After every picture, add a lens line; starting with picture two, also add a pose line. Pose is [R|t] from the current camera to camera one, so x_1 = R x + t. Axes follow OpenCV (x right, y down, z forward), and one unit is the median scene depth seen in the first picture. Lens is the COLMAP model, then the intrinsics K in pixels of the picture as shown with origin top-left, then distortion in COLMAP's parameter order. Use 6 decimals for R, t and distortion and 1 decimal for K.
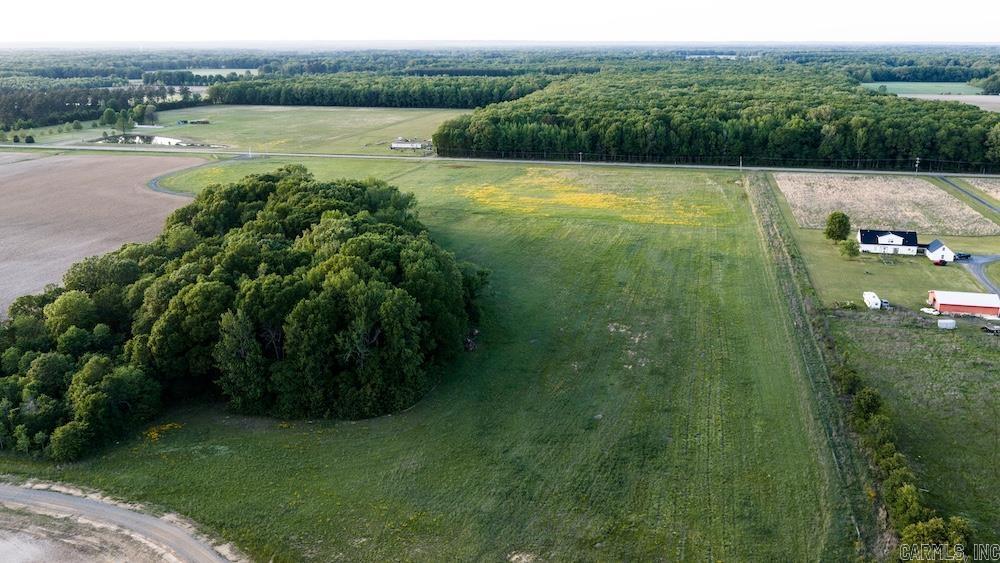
lens RADIAL K [[824.9, 0, 500.8], [0, 824.9, 282.1], [0, 0, 1]] dist [0.031413, -0.062627]
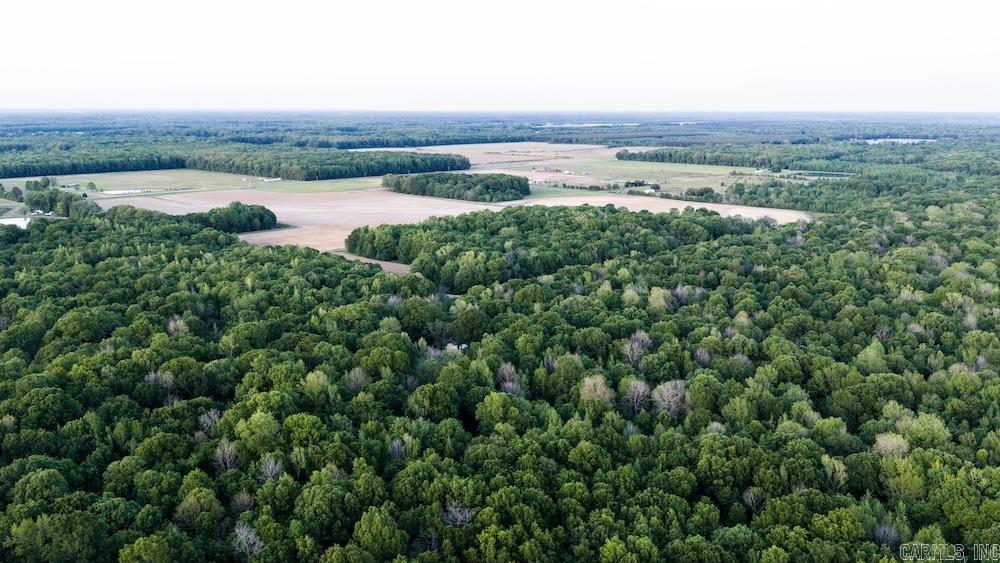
lens RADIAL K [[824.9, 0, 497.8], [0, 824.9, 286.3], [0, 0, 1]] dist [0.031413, -0.062627]
pose [[0.496792, -0.181357, 0.848709, -2.034041], [0.240042, 0.968486, 0.066443, 0.125636], [-0.834013, 0.170718, 0.524669, -0.721972]]
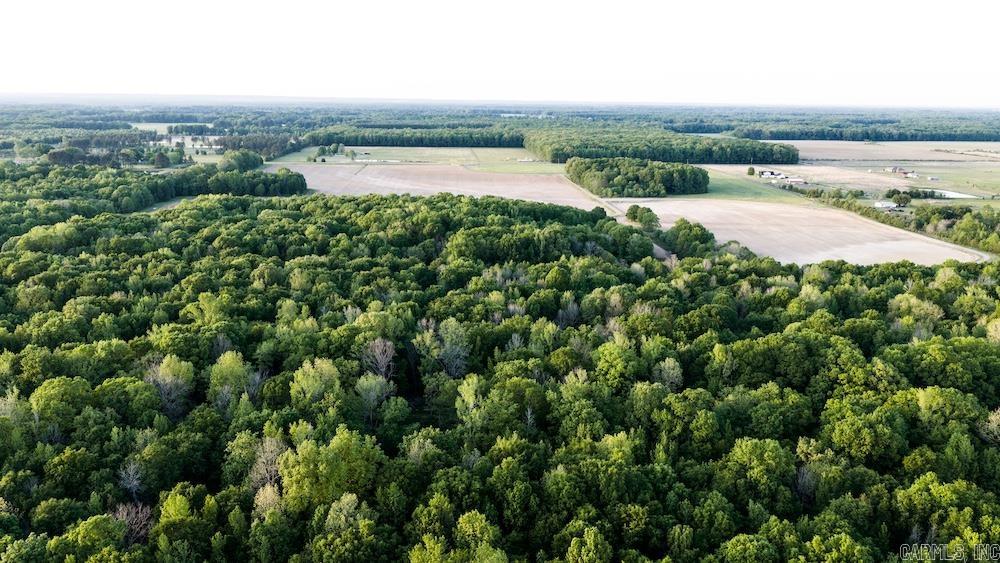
lens RADIAL K [[824.9, 0, 501.1], [0, 824.9, 279.9], [0, 0, 1]] dist [0.031413, -0.062627]
pose [[0.955132, -0.051589, 0.291652, -0.928240], [0.070787, 0.995938, -0.055655, 0.289168], [-0.287596, 0.073803, 0.954904, -1.112913]]
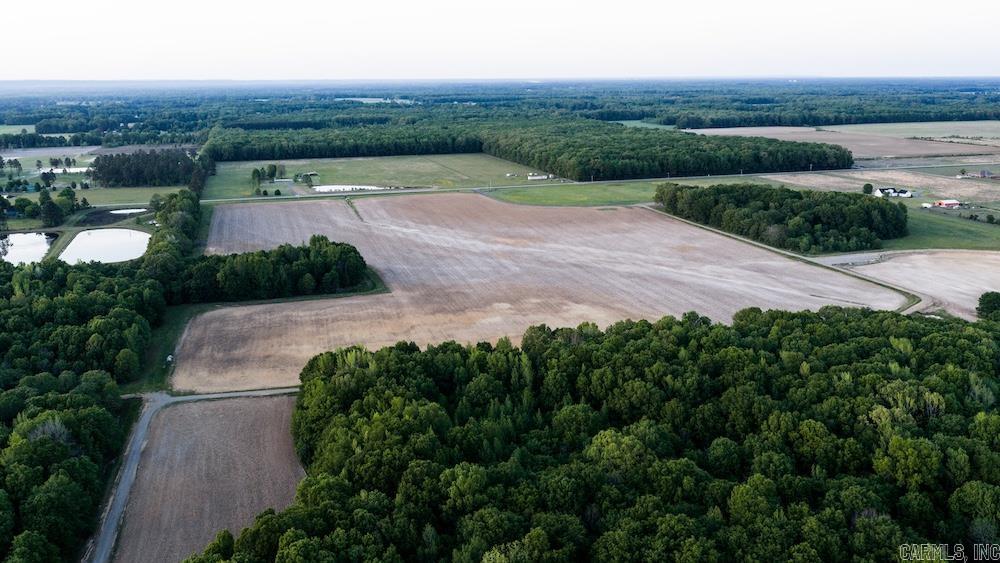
lens RADIAL K [[824.9, 0, 501.2], [0, 824.9, 283.8], [0, 0, 1]] dist [0.031413, -0.062627]
pose [[0.863741, -0.127645, 0.487501, -1.160133], [0.146755, 0.989172, -0.001016, 0.037954], [-0.482093, 0.072420, 0.873122, -0.431555]]
